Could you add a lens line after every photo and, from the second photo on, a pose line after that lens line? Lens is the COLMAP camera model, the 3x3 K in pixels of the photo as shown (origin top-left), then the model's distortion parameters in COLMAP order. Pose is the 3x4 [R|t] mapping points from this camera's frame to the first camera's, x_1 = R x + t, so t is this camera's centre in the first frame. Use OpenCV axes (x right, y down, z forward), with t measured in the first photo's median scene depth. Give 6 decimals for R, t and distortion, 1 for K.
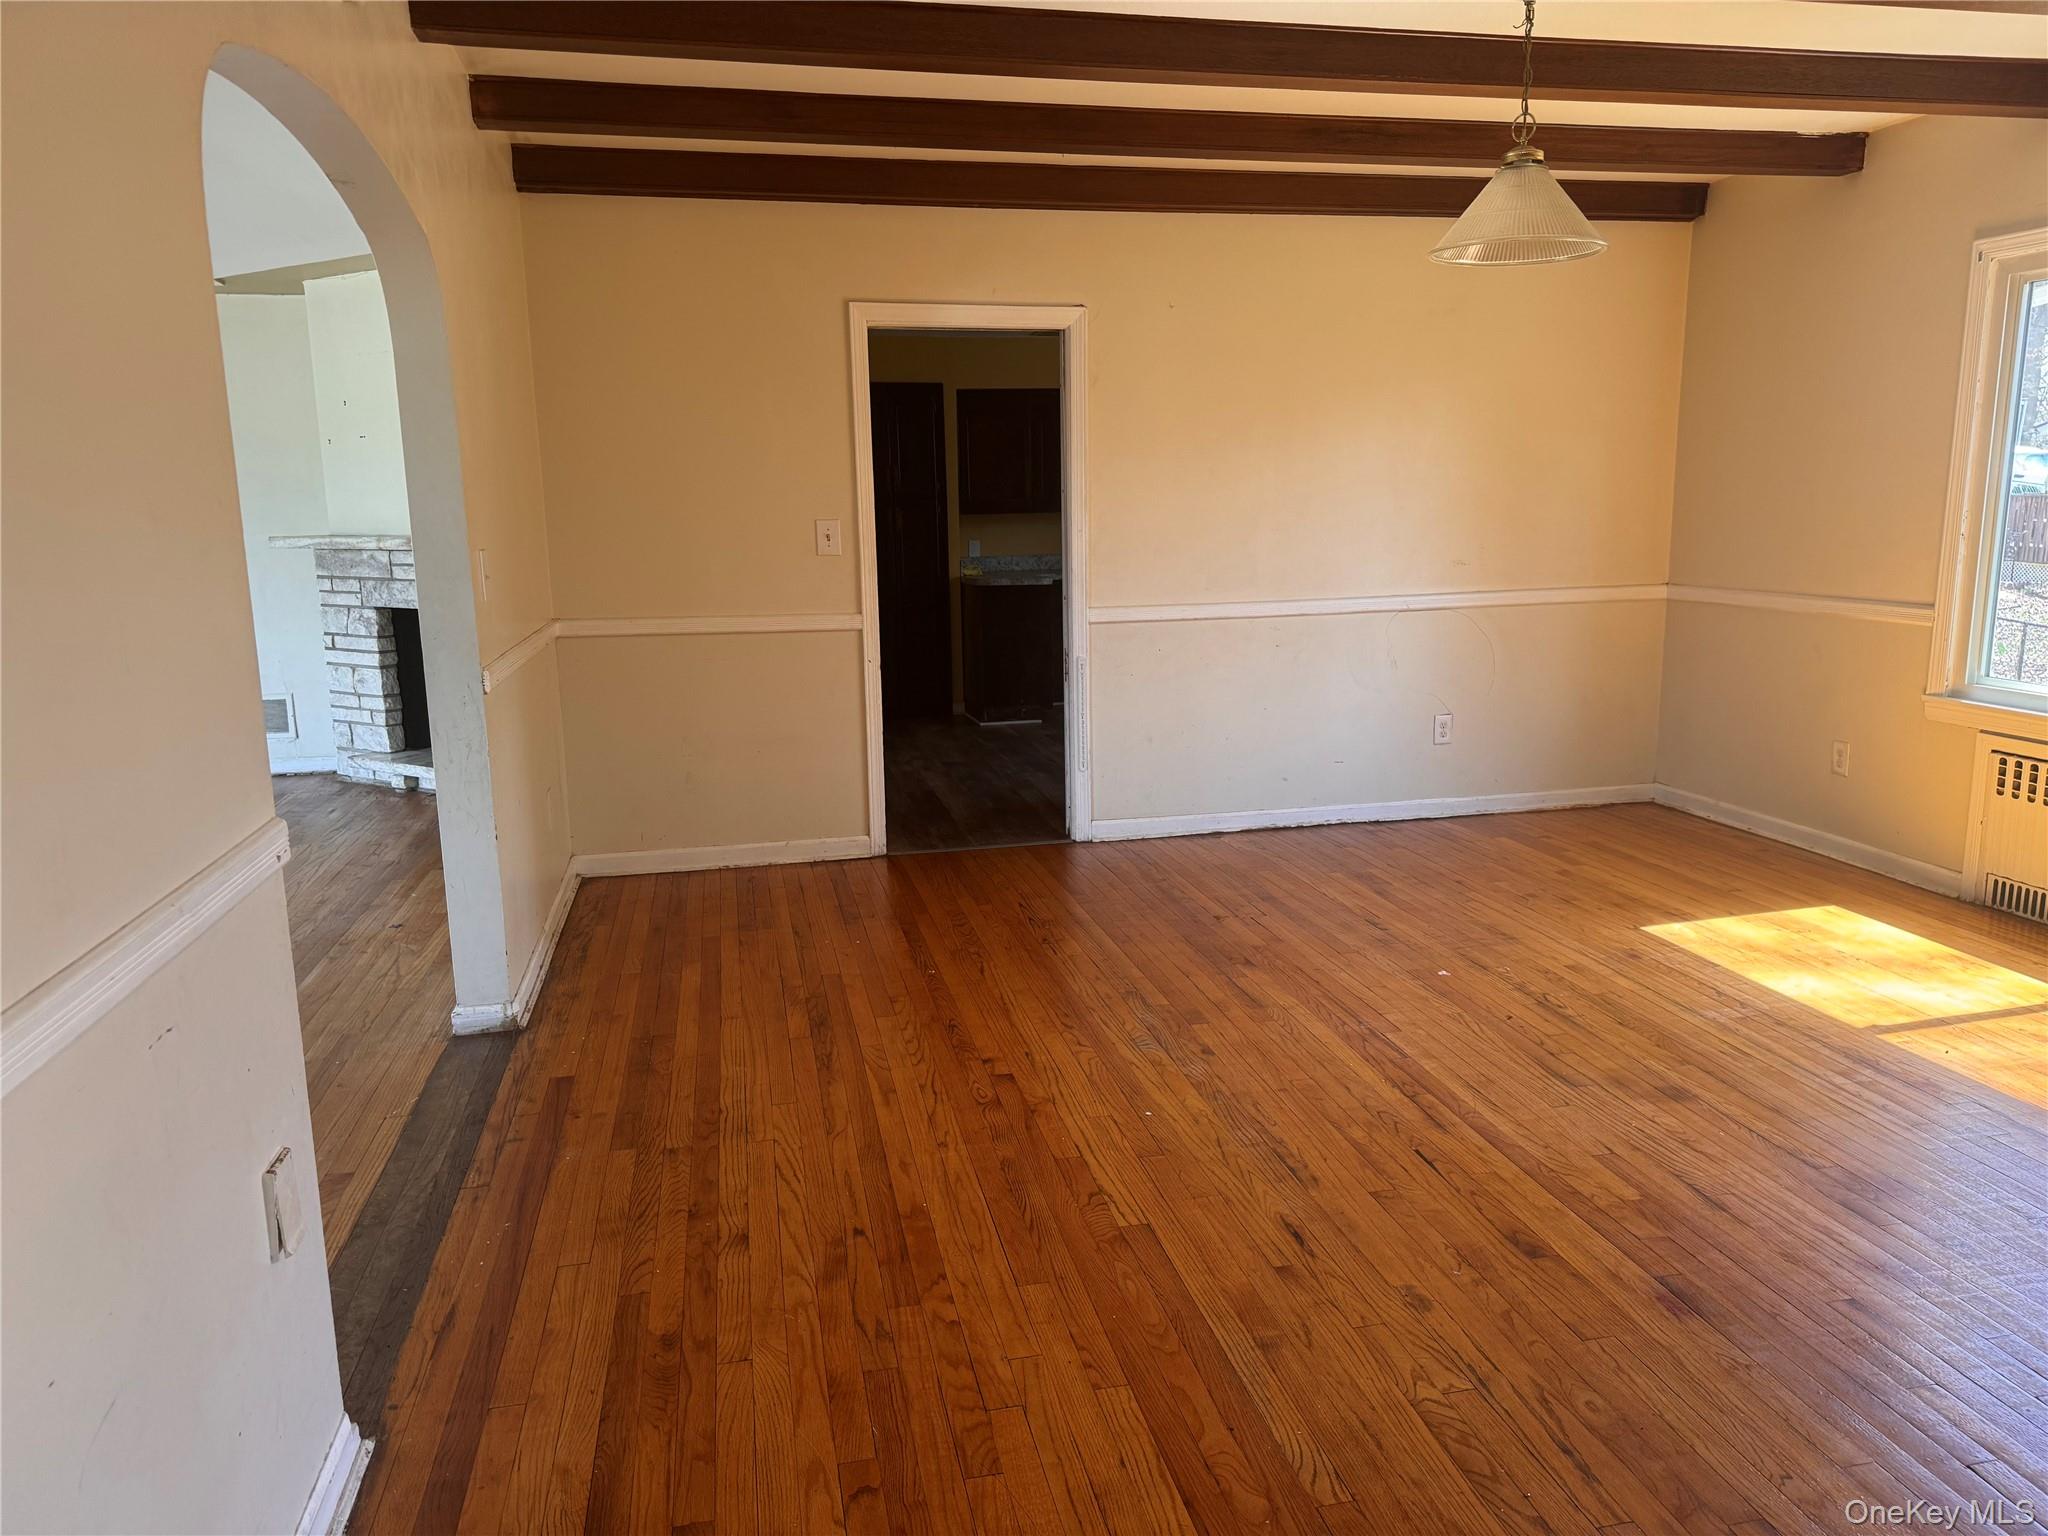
lens RADIAL K [[1429.6, 0, 1040.5], [0, 1429.6, 772.4], [0, 0, 1]] dist [0.058998, -0.090362]
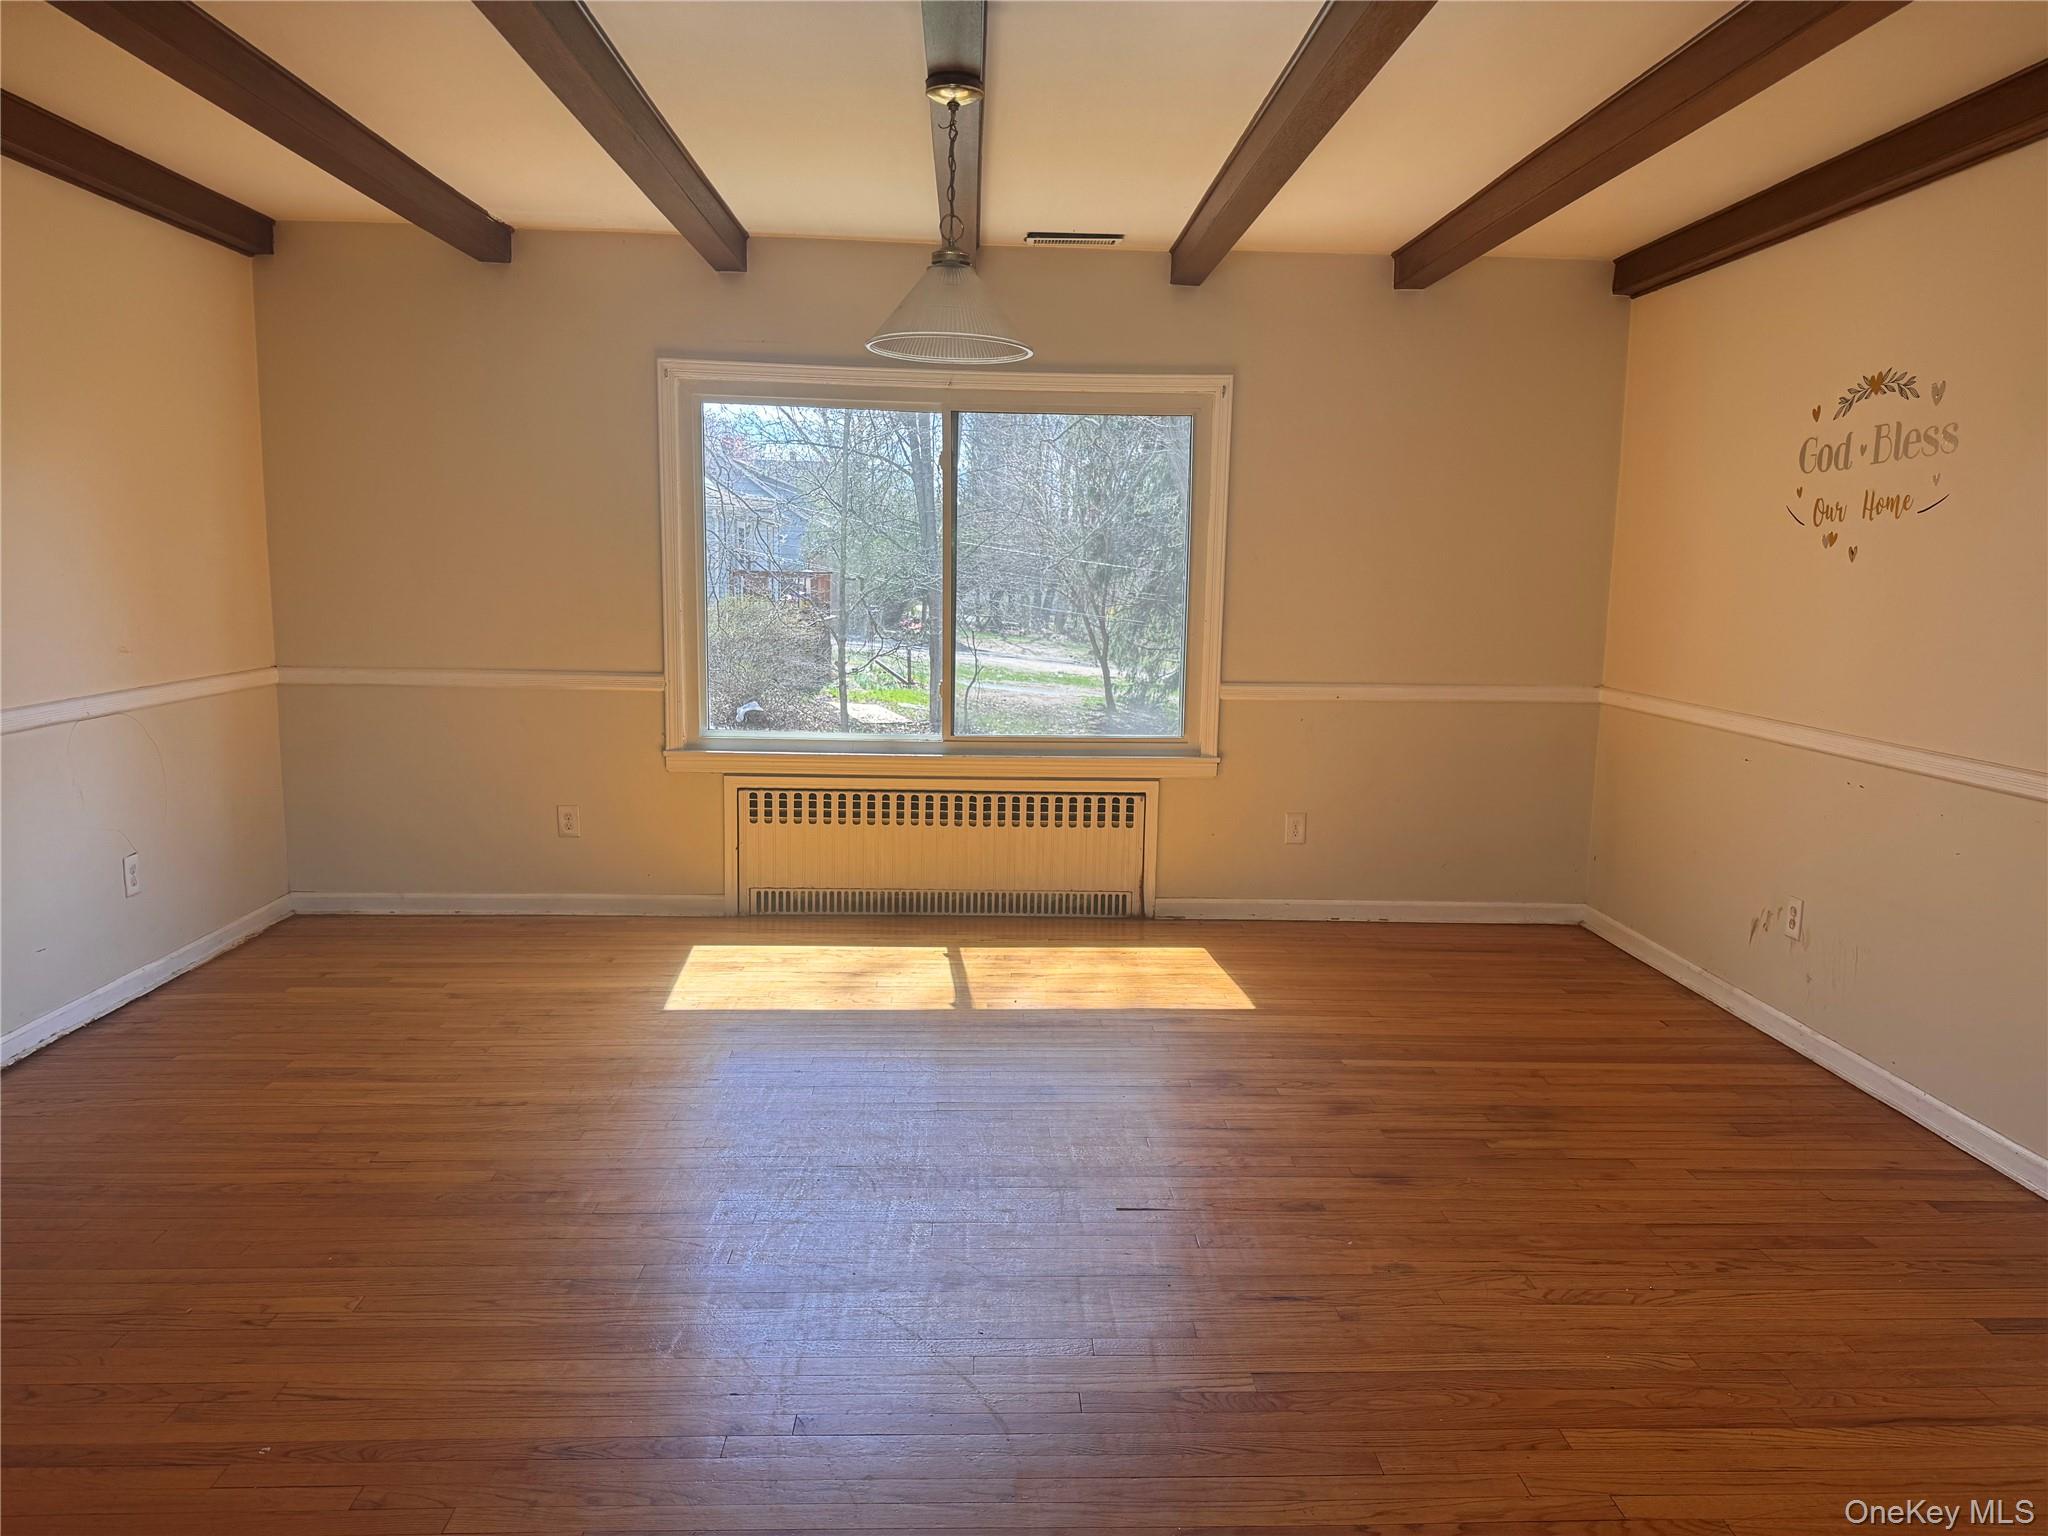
lens RADIAL K [[1429.6, 0, 1020.9], [0, 1429.6, 776.3], [0, 0, 1]] dist [0.058998, -0.090362]
pose [[0.166741, -0.122591, 0.978350, -0.454663], [0.161064, 0.982299, 0.095636, -0.097494], [-0.972757, 0.141631, 0.183535, 0.521732]]
